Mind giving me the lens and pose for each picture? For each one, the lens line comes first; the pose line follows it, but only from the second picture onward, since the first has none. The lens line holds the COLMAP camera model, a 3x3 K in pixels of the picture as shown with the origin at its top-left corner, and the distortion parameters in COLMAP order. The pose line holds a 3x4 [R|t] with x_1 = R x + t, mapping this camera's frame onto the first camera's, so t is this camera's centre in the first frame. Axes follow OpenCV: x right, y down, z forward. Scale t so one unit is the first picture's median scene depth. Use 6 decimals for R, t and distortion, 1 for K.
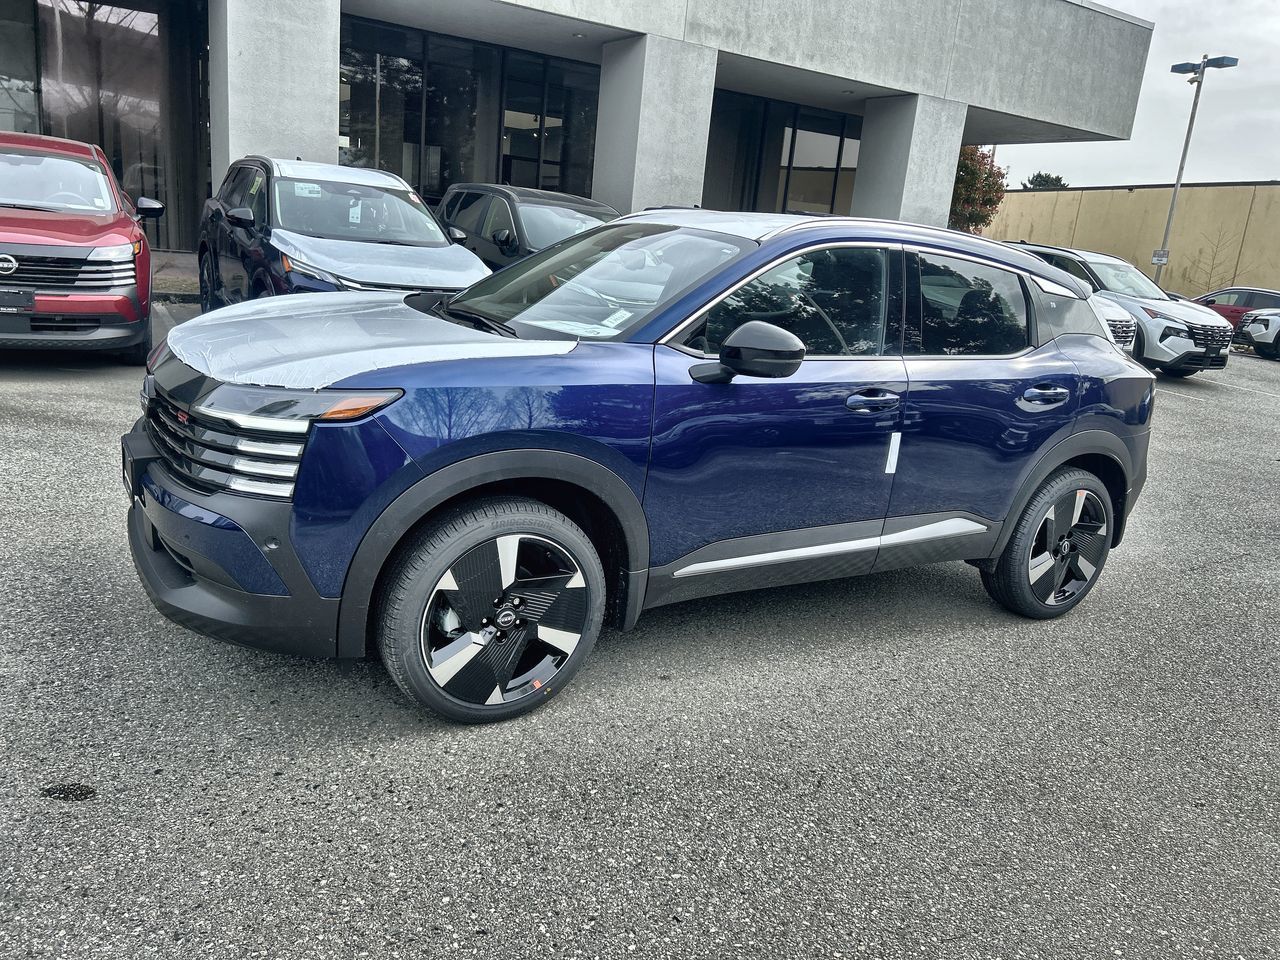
lens RADIAL K [[963.3, 0, 645.2], [0, 963.3, 470.6], [0, 0, 1]] dist [0.062918, -0.085690]
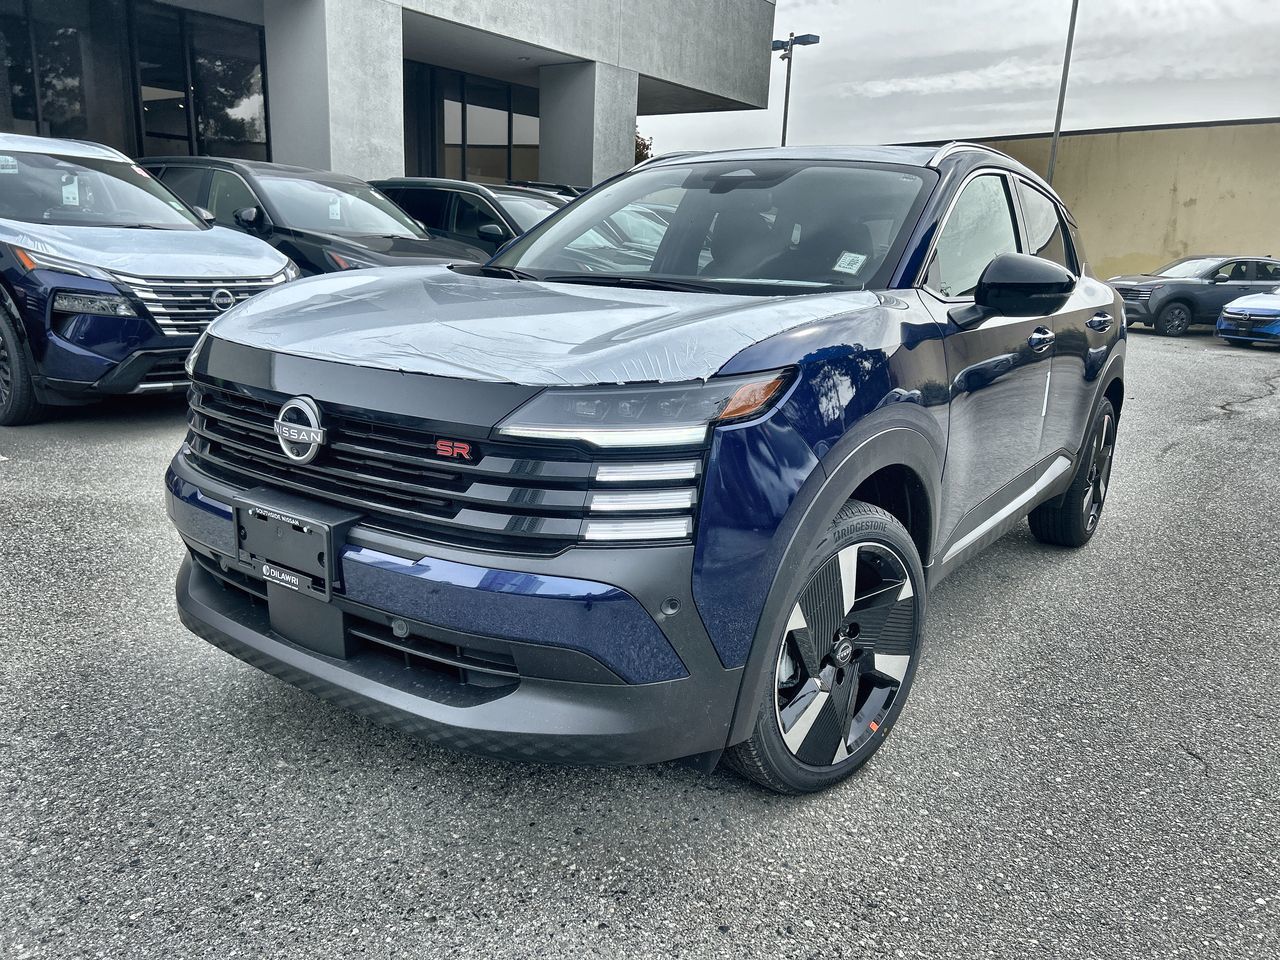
lens RADIAL K [[983.3, 0, 631.7], [0, 983.3, 488.1], [0, 0, 1]] dist [0.002404, -0.008234]
pose [[0.924448, -0.142977, 0.353487, -0.379870], [0.132419, 0.989721, 0.054012, -0.030081], [-0.357576, -0.003123, 0.933879, 0.209480]]
